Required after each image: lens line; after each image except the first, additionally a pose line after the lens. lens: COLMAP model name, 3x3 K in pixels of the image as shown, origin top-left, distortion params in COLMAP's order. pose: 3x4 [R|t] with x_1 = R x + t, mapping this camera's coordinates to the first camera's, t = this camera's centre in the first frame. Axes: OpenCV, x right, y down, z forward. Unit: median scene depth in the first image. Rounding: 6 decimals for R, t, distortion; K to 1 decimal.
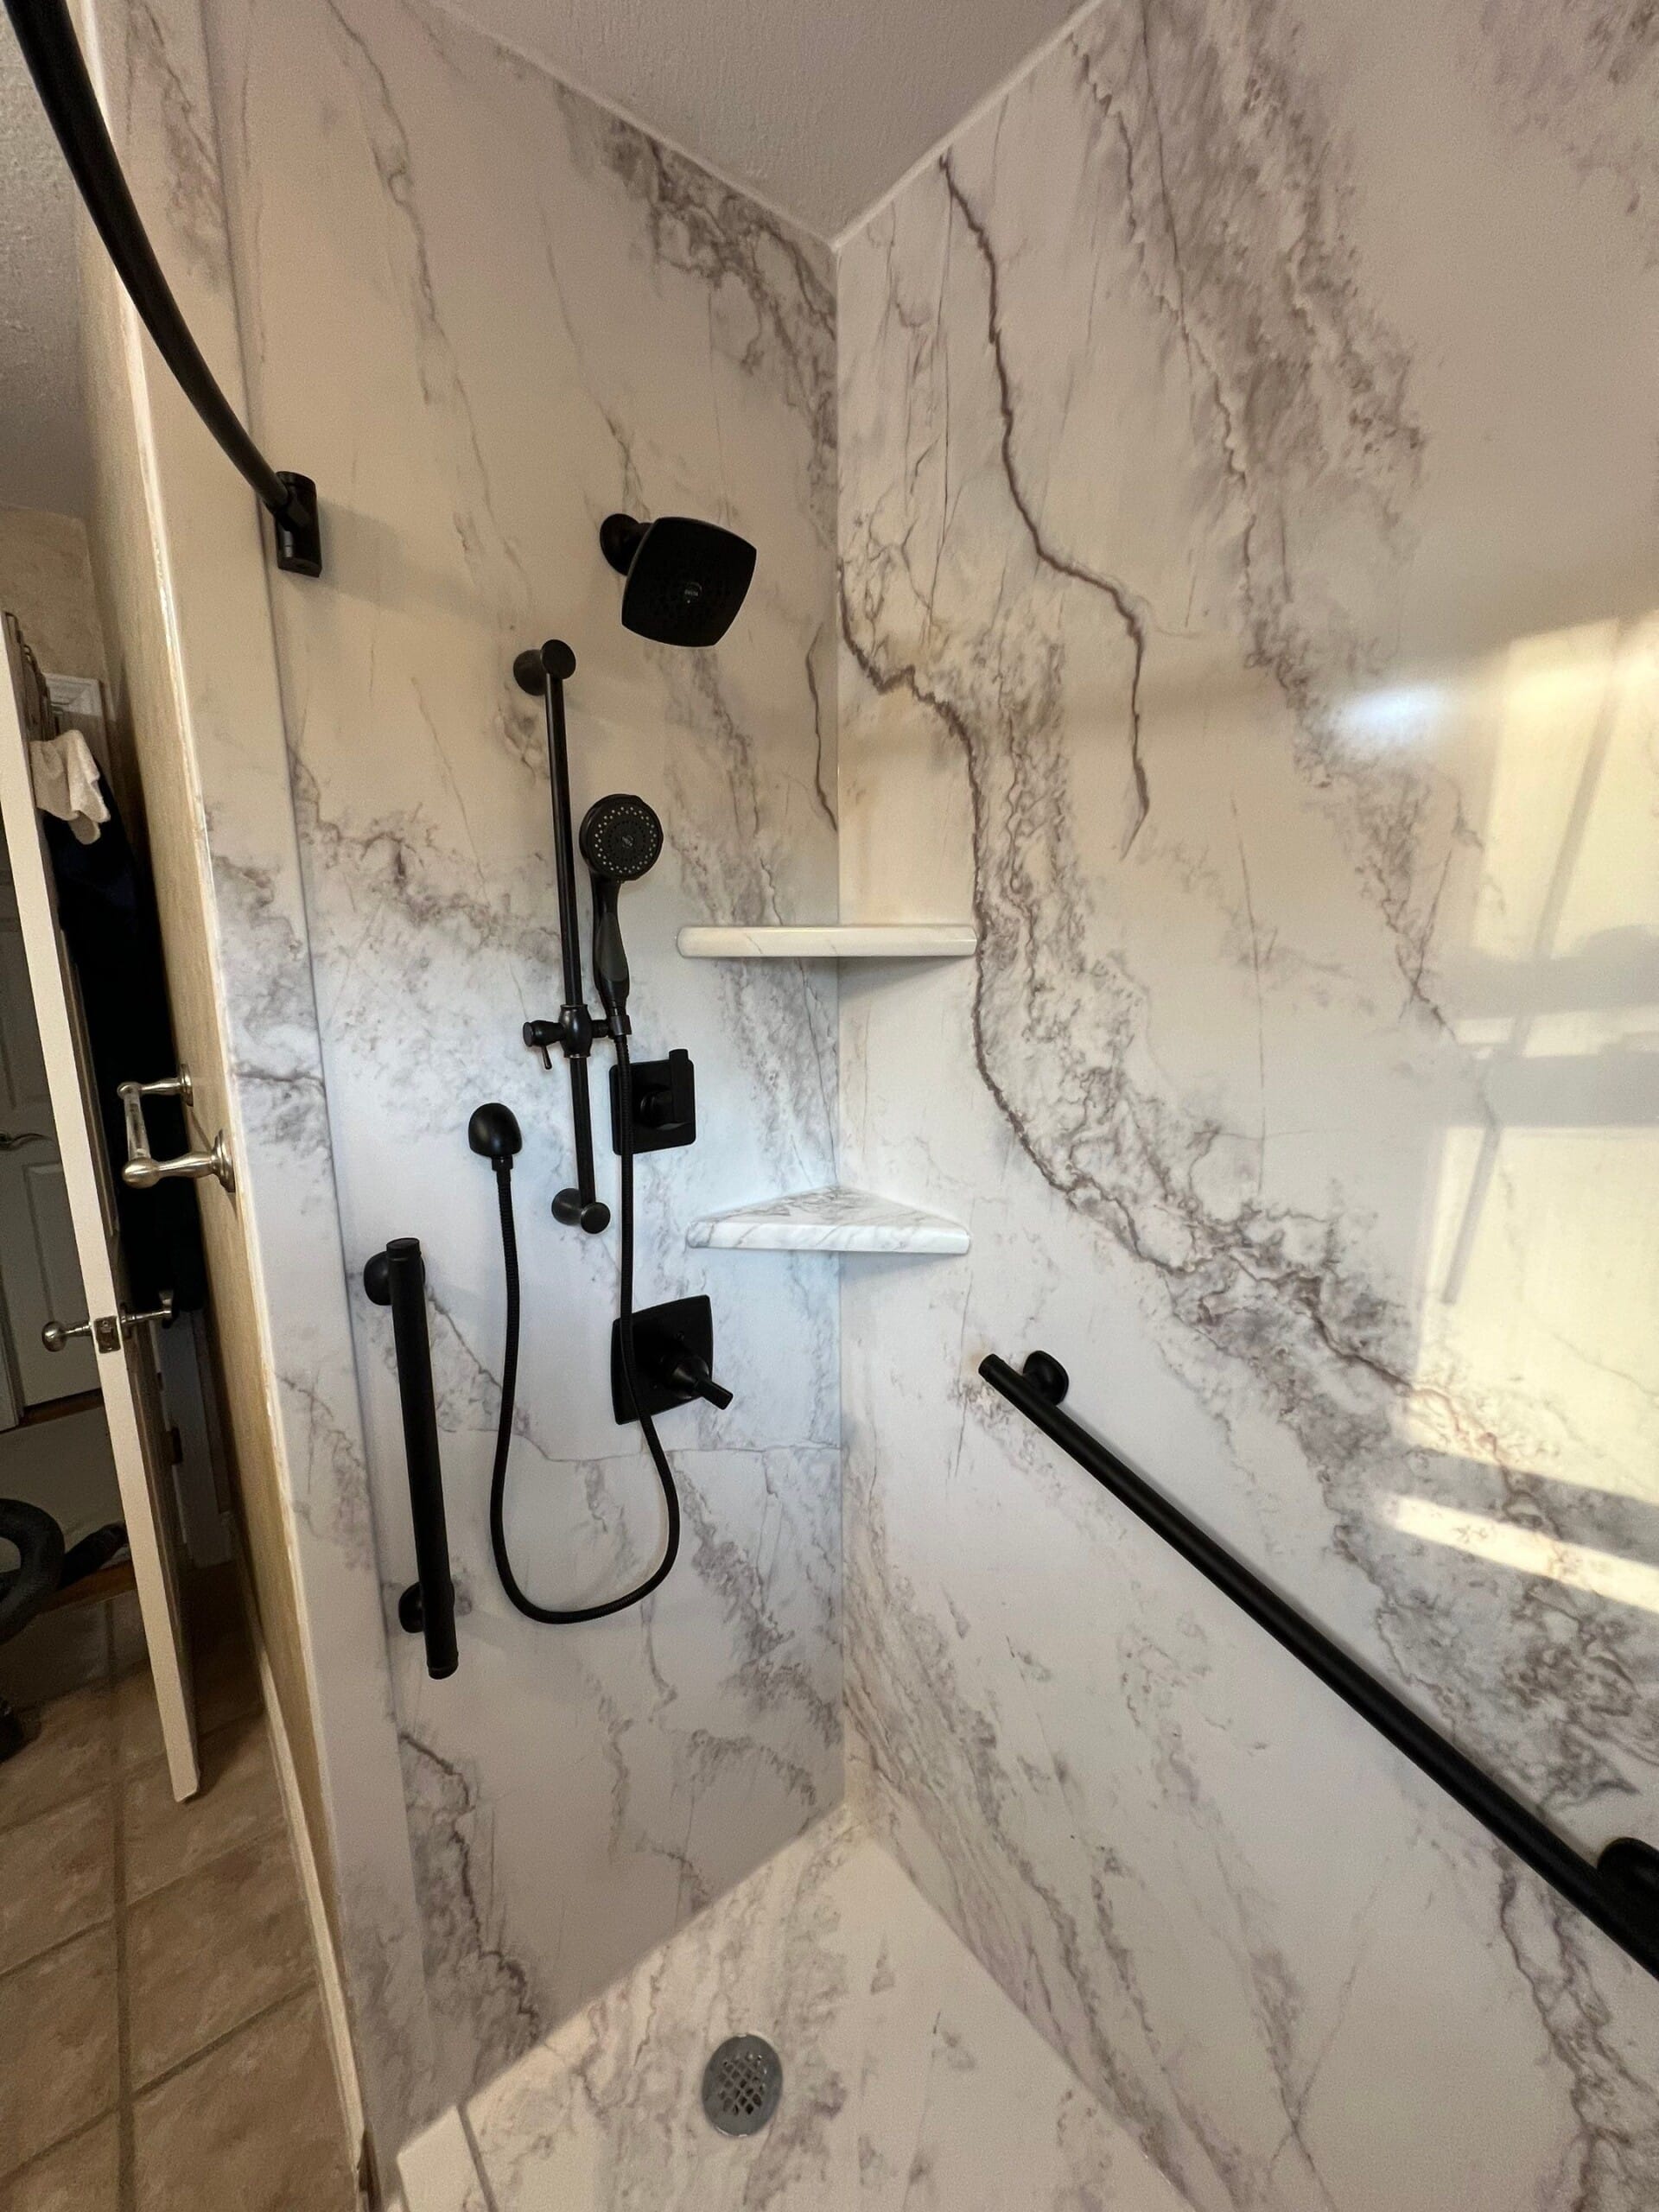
lens RADIAL K [[885.5, 0, 829.7], [0, 885.5, 1102.3], [0, 0, 1]] dist [0.000018, -0.000301]
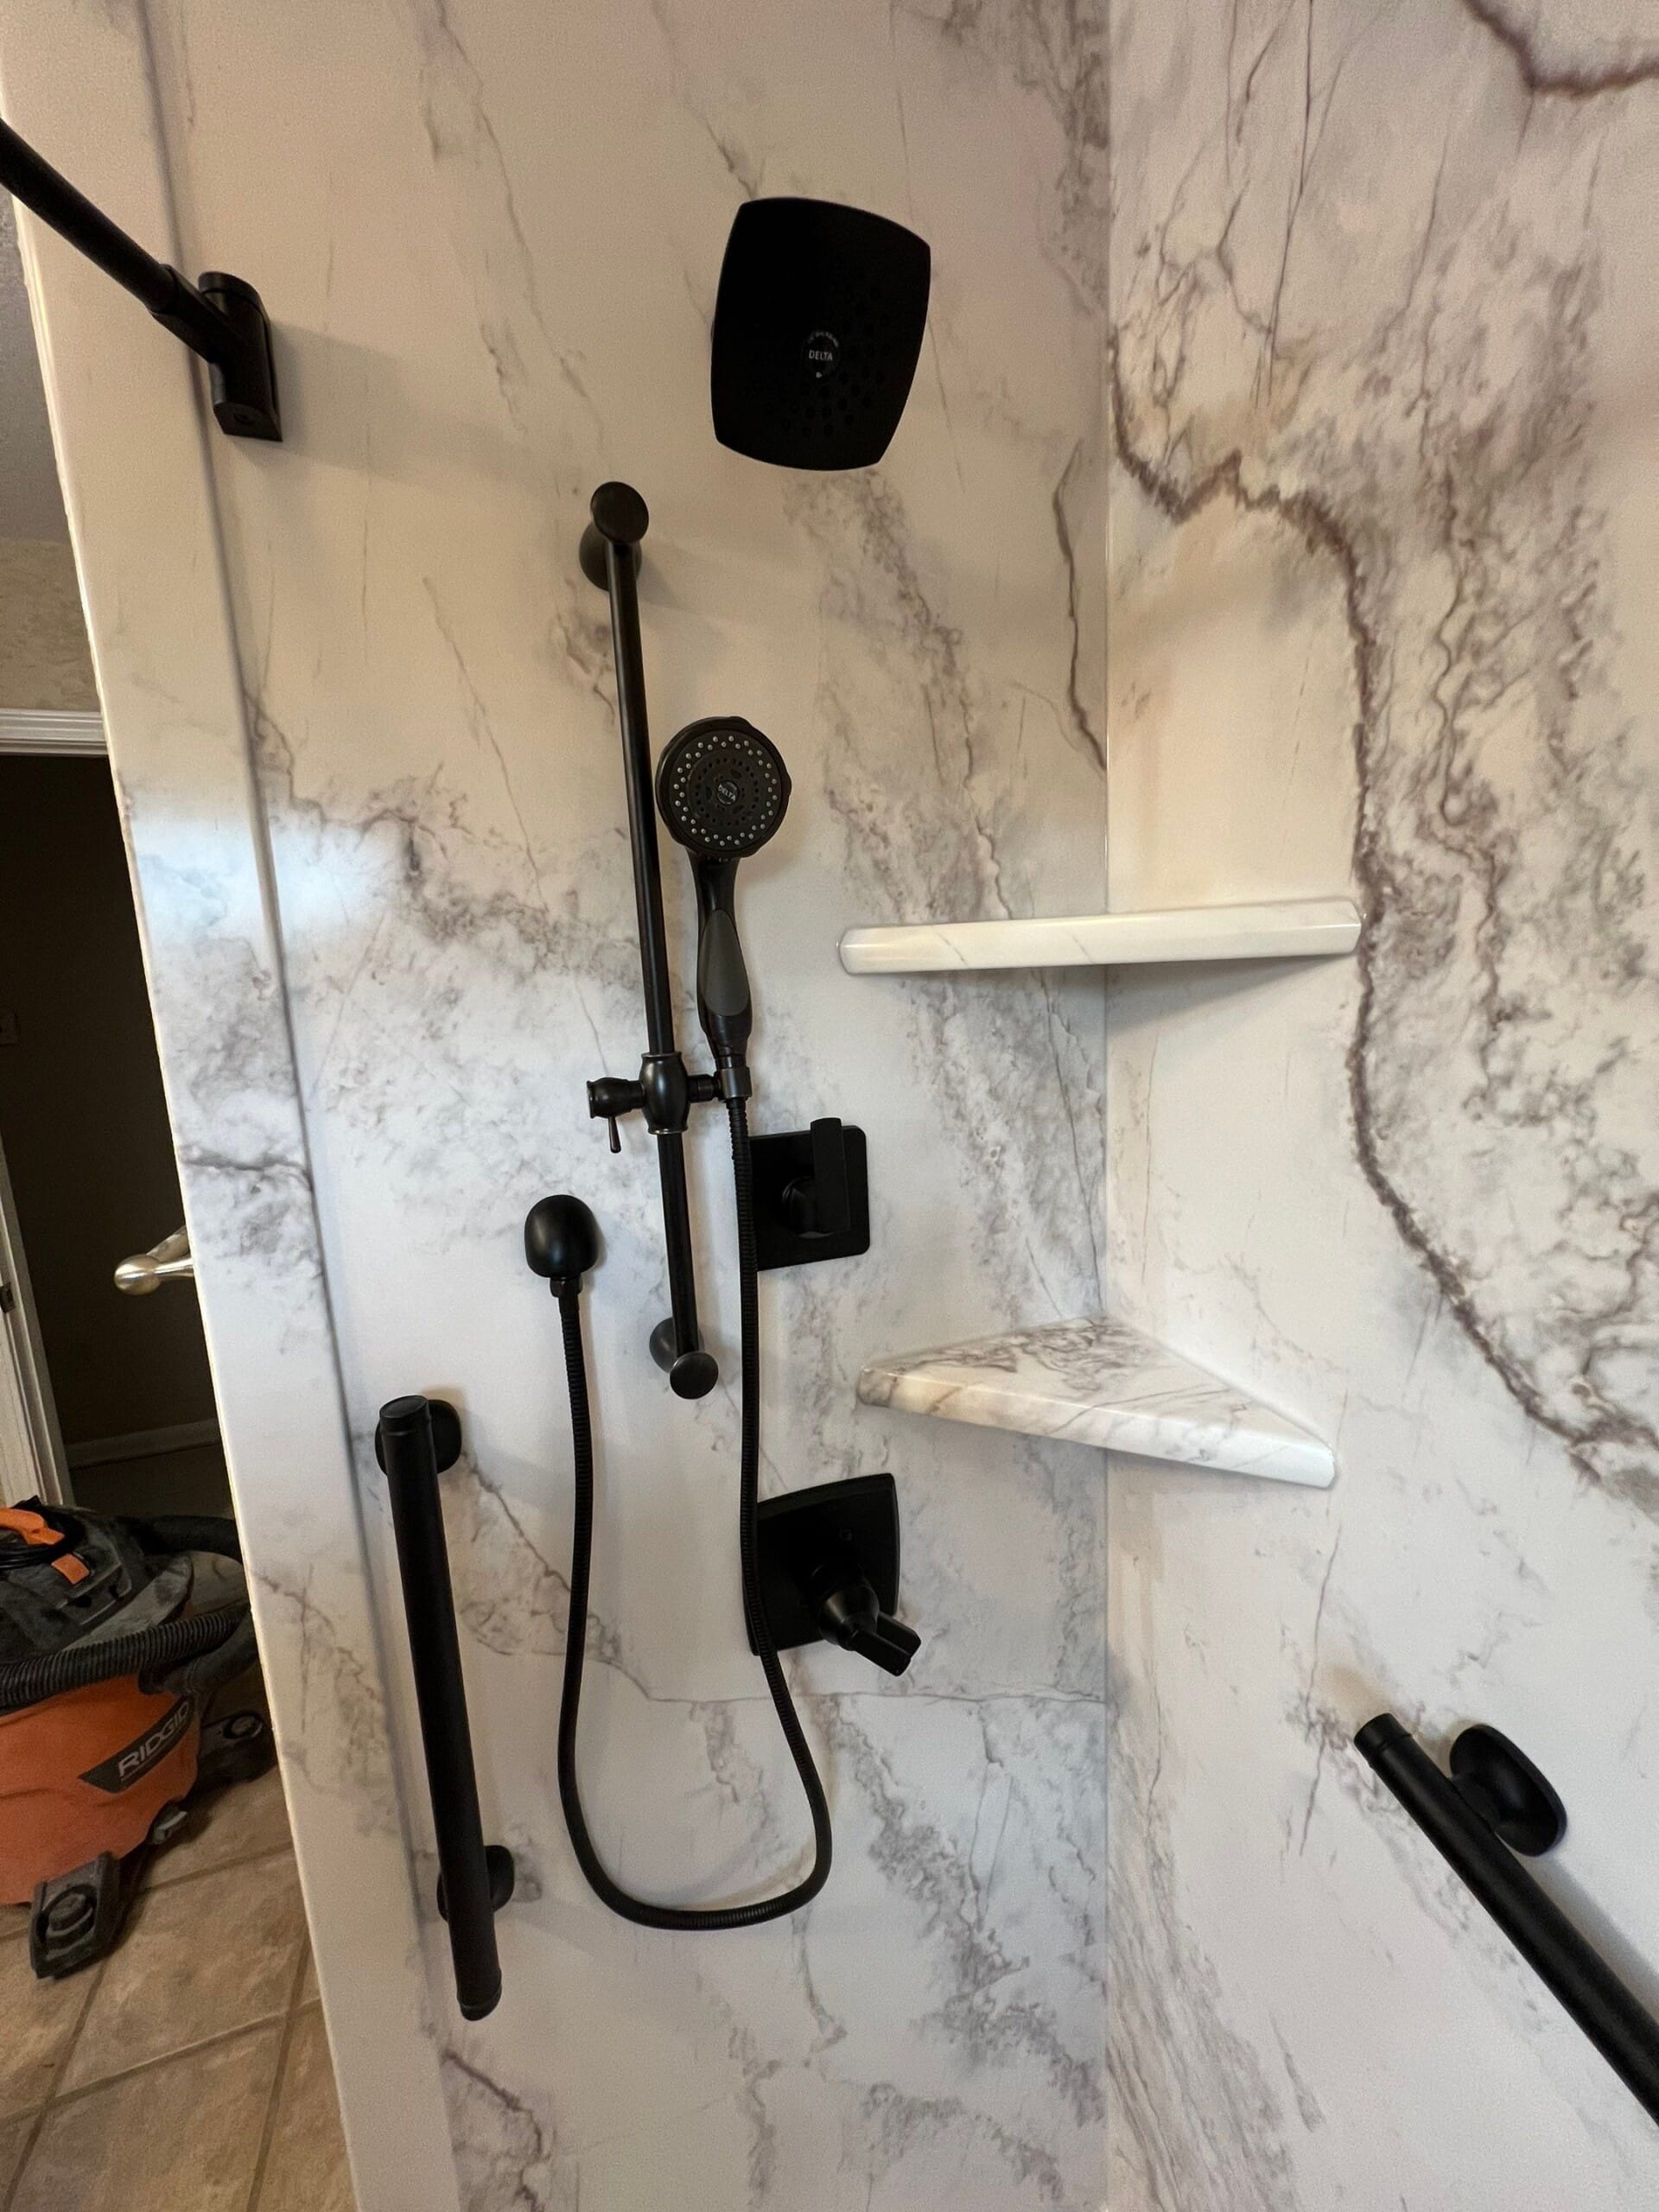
lens RADIAL K [[885.5, 0, 829.7], [0, 885.5, 1102.3], [0, 0, 1]] dist [0.000018, -0.000301]
pose [[0.941347, 0.014716, -0.337120, 0.048239], [-0.020344, 0.999706, -0.013167, -0.064815], [0.336827, 0.019253, 0.941370, 0.407359]]
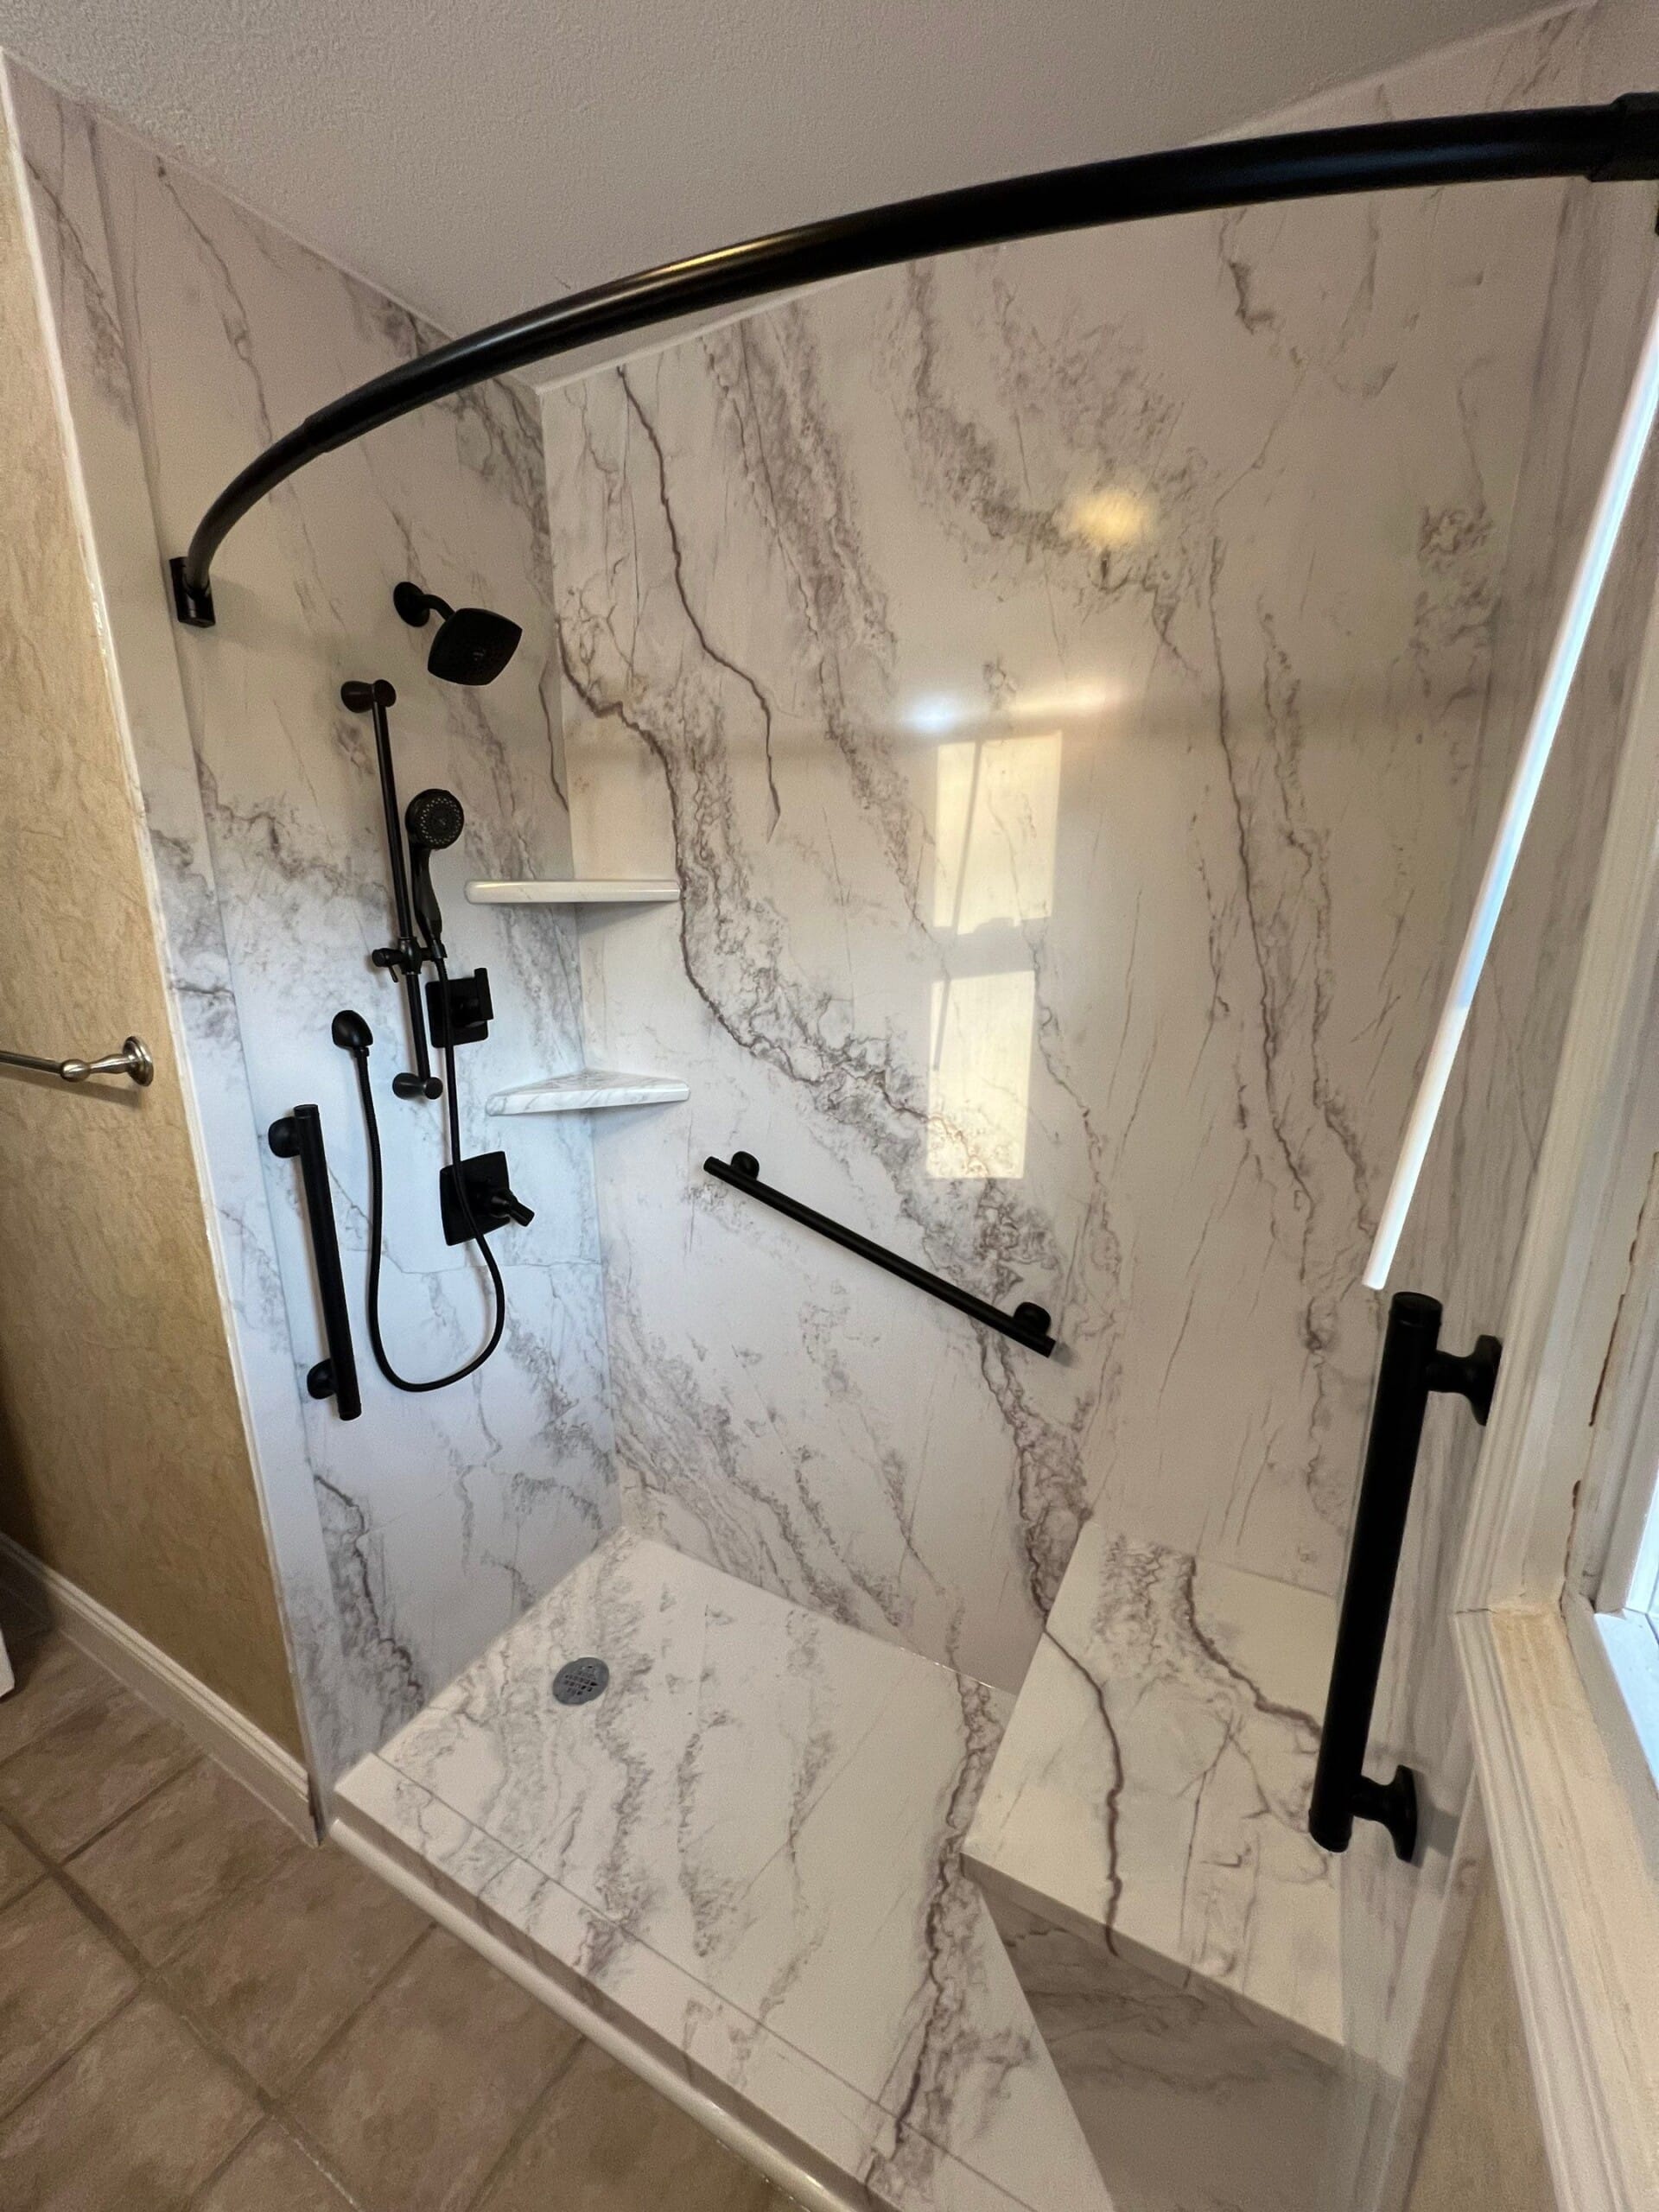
lens RADIAL K [[885.5, 0, 829.7], [0, 885.5, 1102.3], [0, 0, 1]] dist [0.000018, -0.000301]
pose [[0.924170, -0.090199, 0.371179, -0.204479], [0.070412, 0.995296, 0.066549, 0.102403], [-0.375436, -0.035367, 0.926173, -0.552477]]
